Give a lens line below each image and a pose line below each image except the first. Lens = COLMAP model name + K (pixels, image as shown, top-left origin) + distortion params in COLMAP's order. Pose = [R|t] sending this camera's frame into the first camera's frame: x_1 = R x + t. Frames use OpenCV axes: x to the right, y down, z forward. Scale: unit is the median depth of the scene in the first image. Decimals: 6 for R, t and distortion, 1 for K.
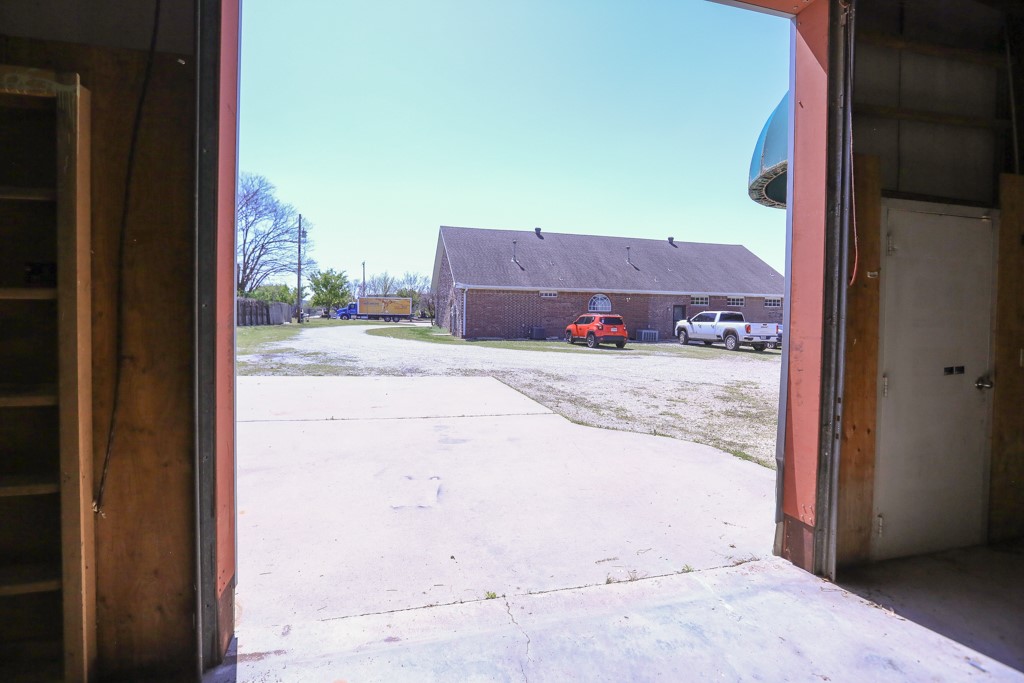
lens RADIAL K [[506.0, 0, 514.1], [0, 506.0, 318.7], [0, 0, 1]] dist [-0.077314, 0.037391]
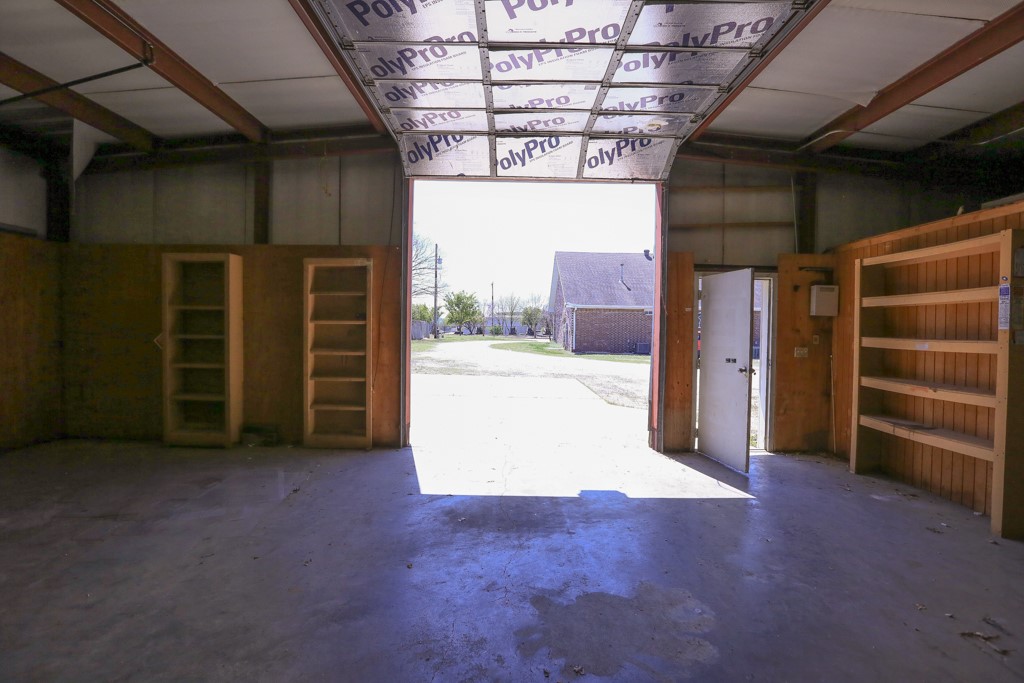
lens RADIAL K [[506.0, 0, 514.1], [0, 506.0, 318.7], [0, 0, 1]] dist [-0.077314, 0.037391]
pose [[0.968209, -0.006328, -0.250063, 0.046133], [-0.002054, 0.999445, -0.033245, 0.001786], [0.250135, 0.032701, 0.967659, -0.104609]]
